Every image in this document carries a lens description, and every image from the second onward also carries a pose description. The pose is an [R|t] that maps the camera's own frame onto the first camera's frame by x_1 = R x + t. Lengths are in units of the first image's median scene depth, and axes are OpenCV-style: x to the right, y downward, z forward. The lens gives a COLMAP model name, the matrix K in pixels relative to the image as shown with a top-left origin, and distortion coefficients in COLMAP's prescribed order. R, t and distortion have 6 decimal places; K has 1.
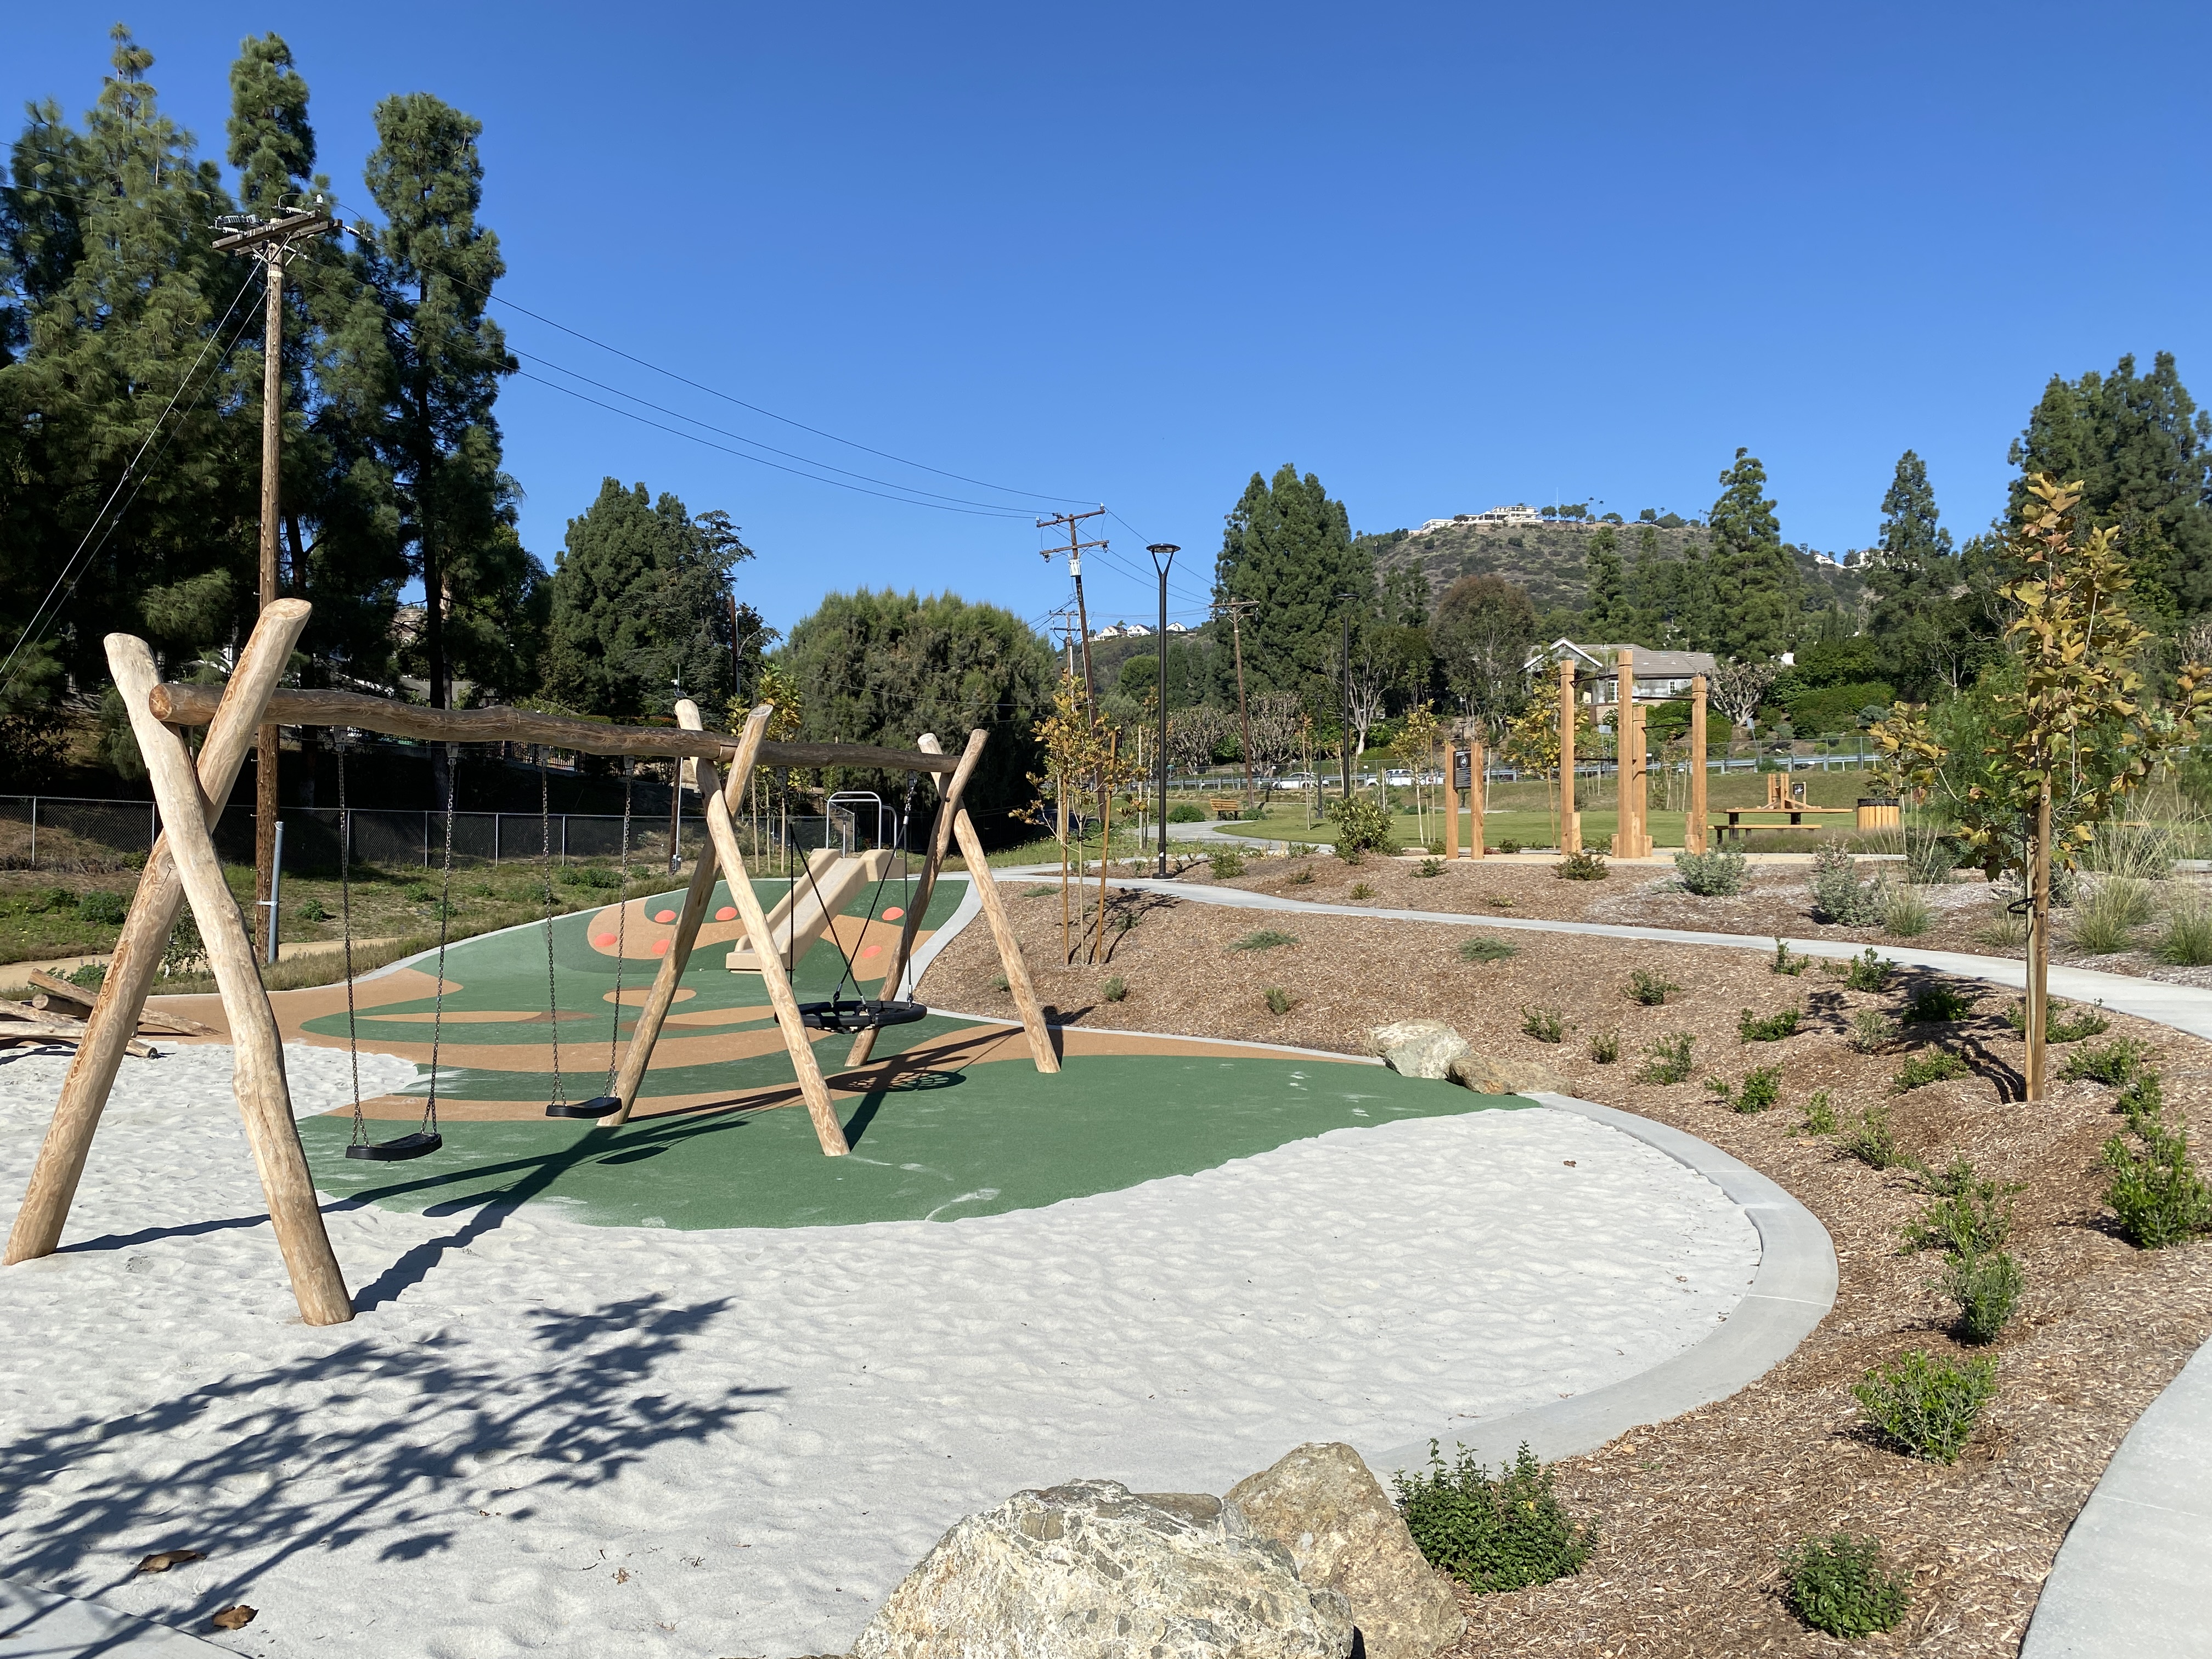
lens RADIAL K [[1690.9, 0, 1066.2], [0, 1690.9, 829.5], [0, 0, 1]] dist [-0.005470, -0.004015]
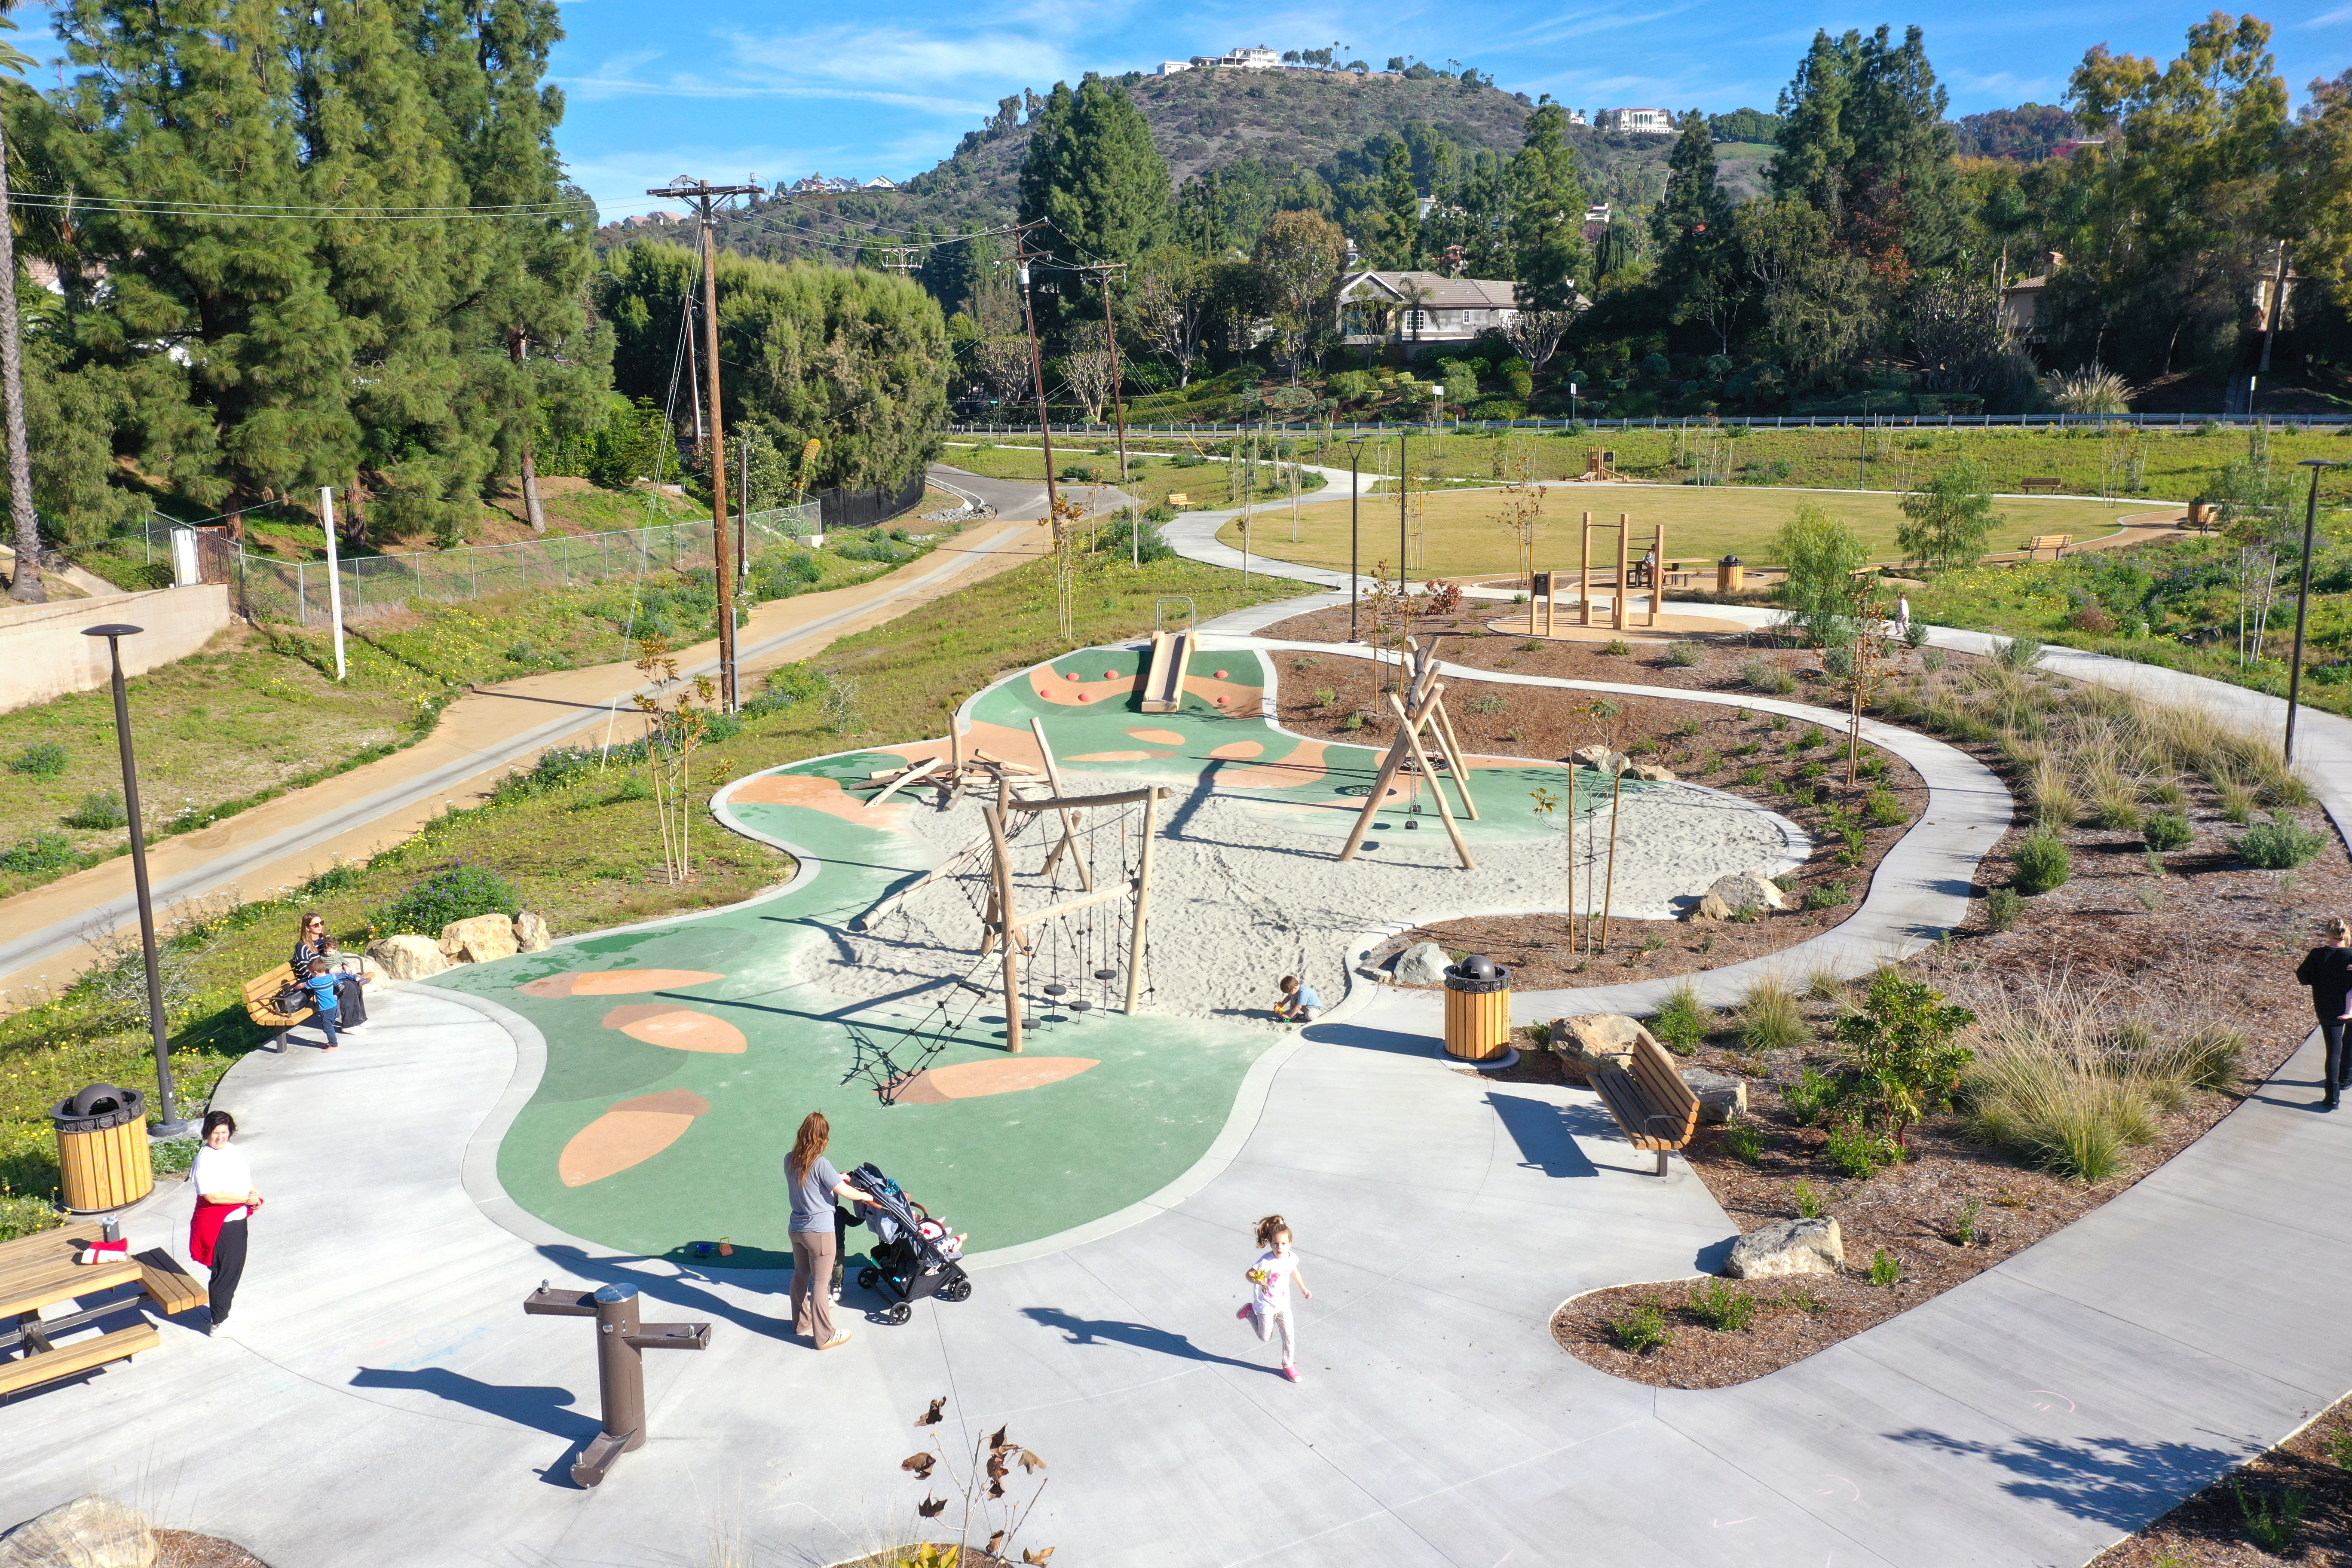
lens RADIAL K [[1872.2, 0, 1178.2], [0, 1872.2, 779.0], [0, 0, 1]] dist [0.022189, 0.015948]
pose [[0.974024, -0.053727, 0.219979, -0.092193], [0.009822, 0.980556, 0.195995, -0.036304], [-0.226232, -0.188743, 0.955612, -0.131243]]
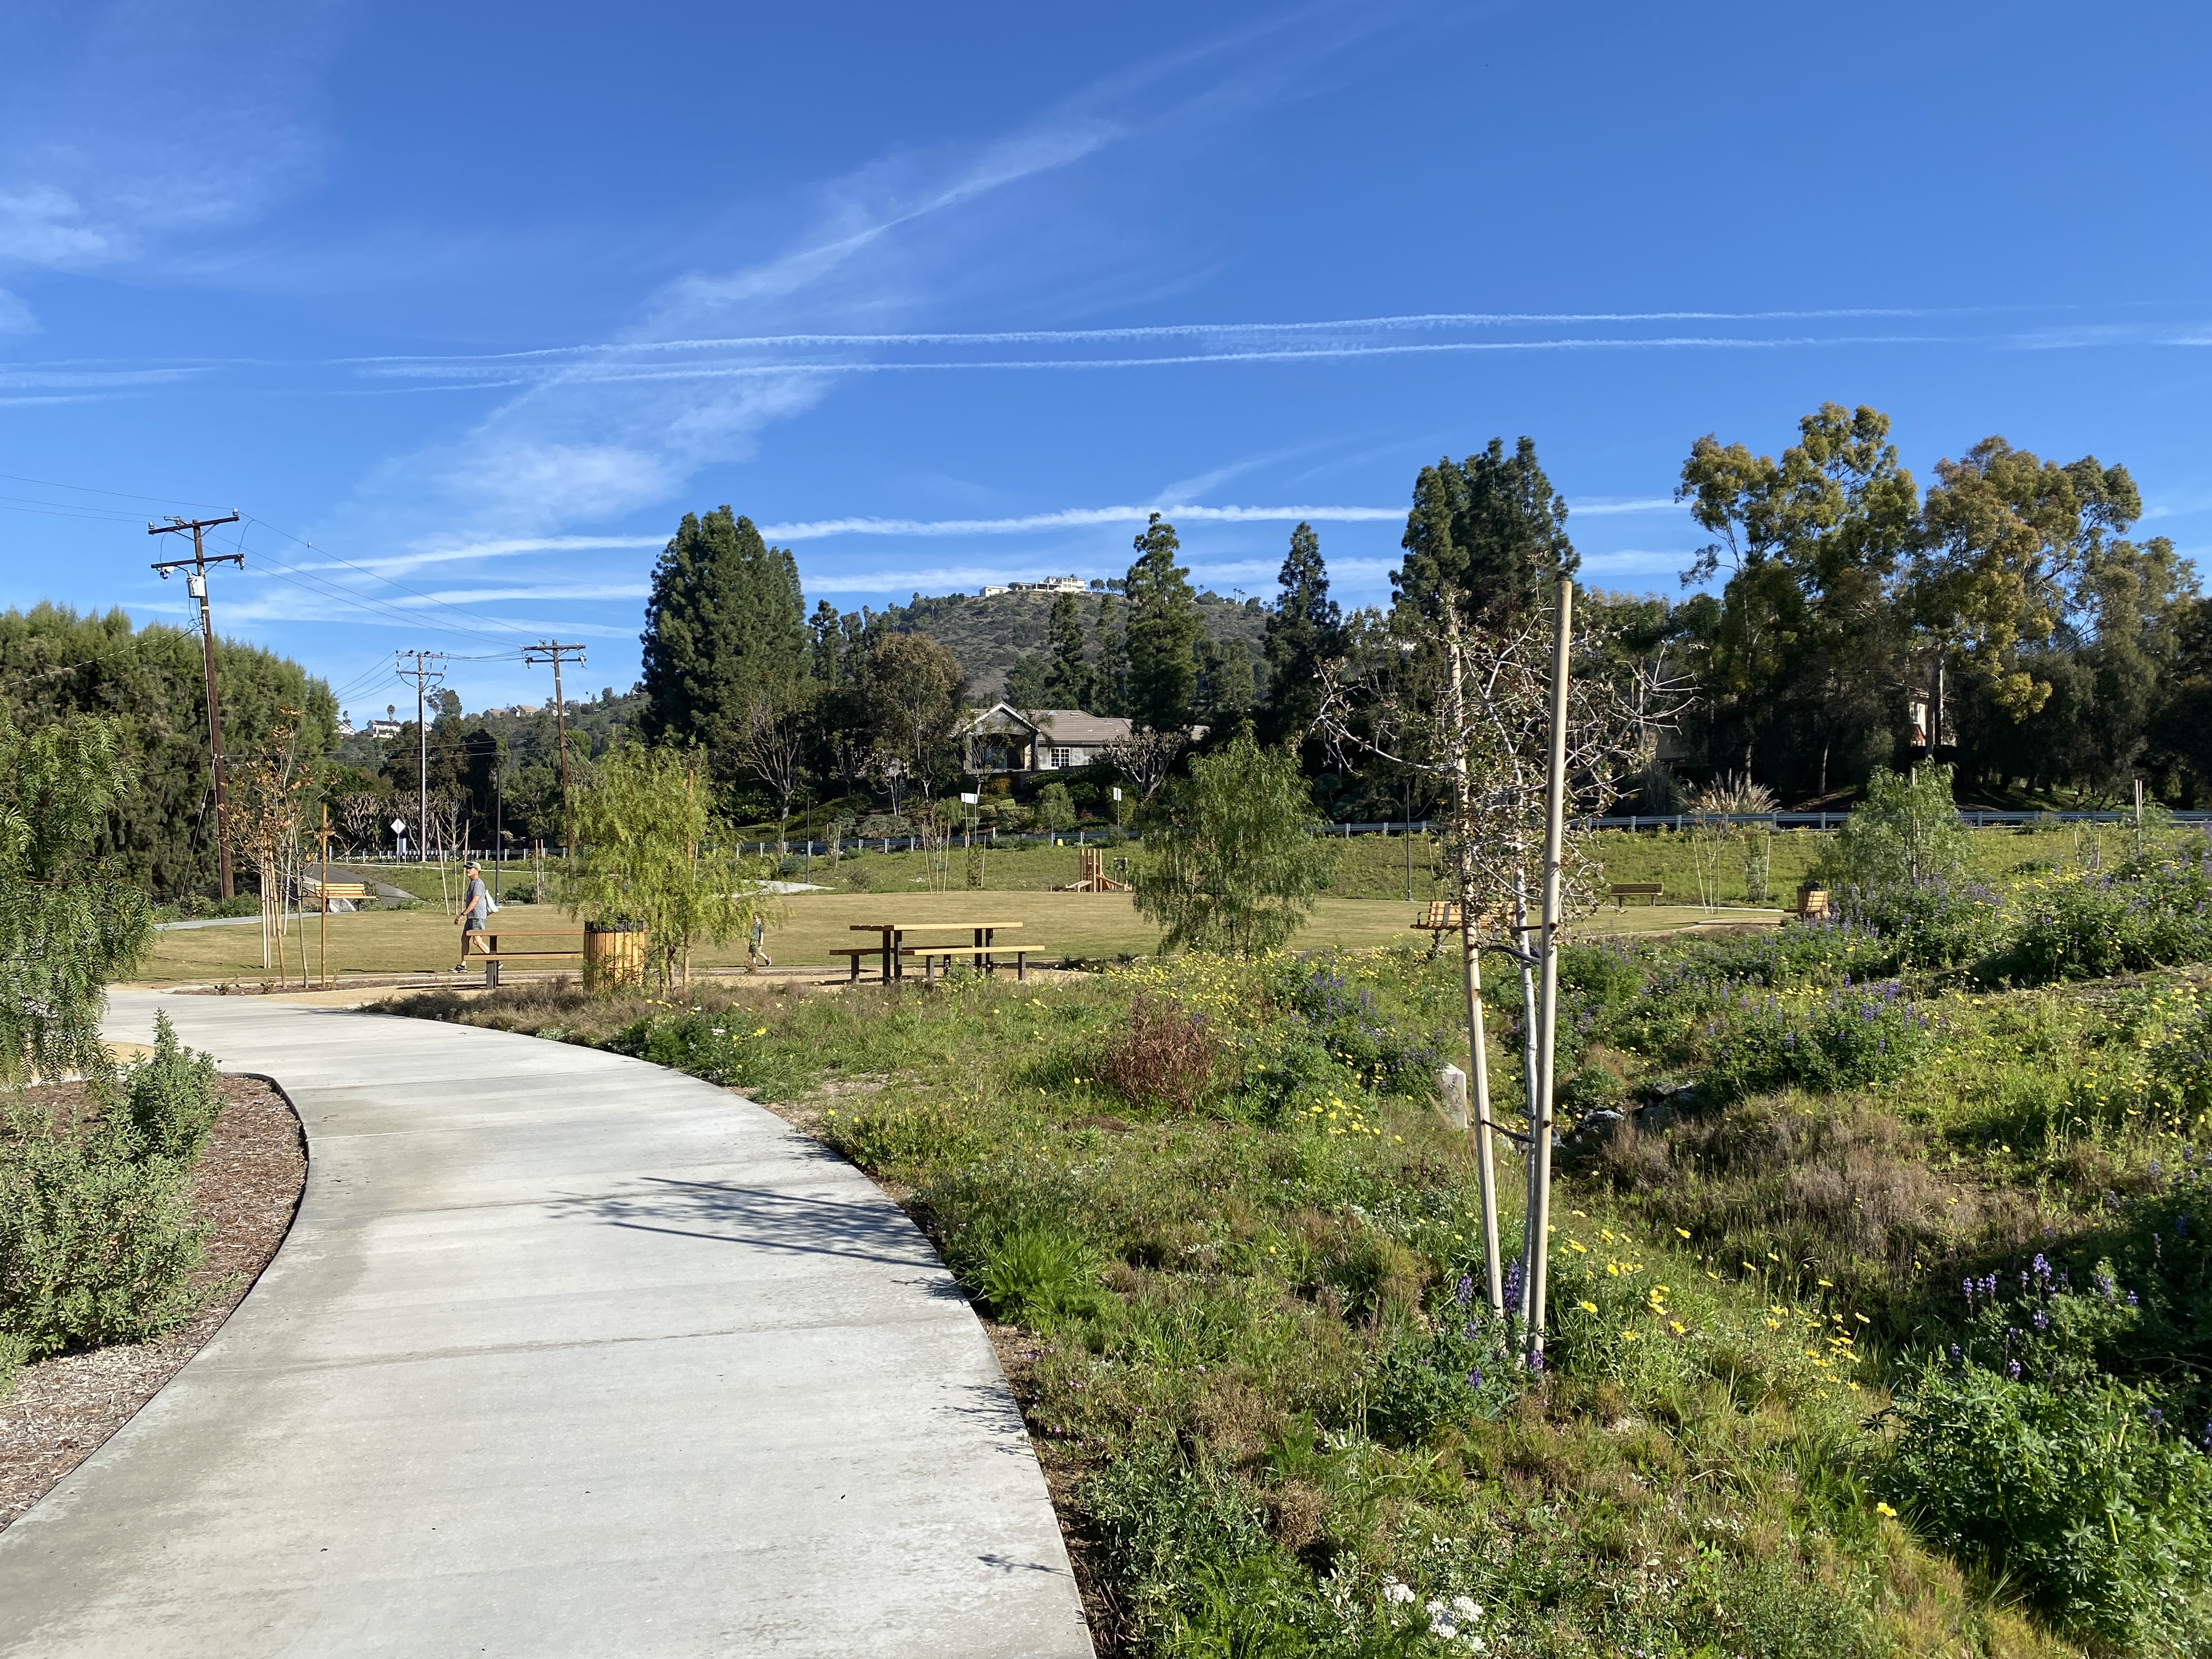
lens RADIAL K [[1668.5, 0, 1119.0], [0, 1668.5, 828.9], [0, 0, 1]] dist [0.126672, -0.249239]
pose [[0.961873, 0.006380, 0.273422, 0.103921], [0.003333, 0.999380, -0.035047, -0.006786], [-0.273476, 0.034622, 0.961255, 0.066449]]
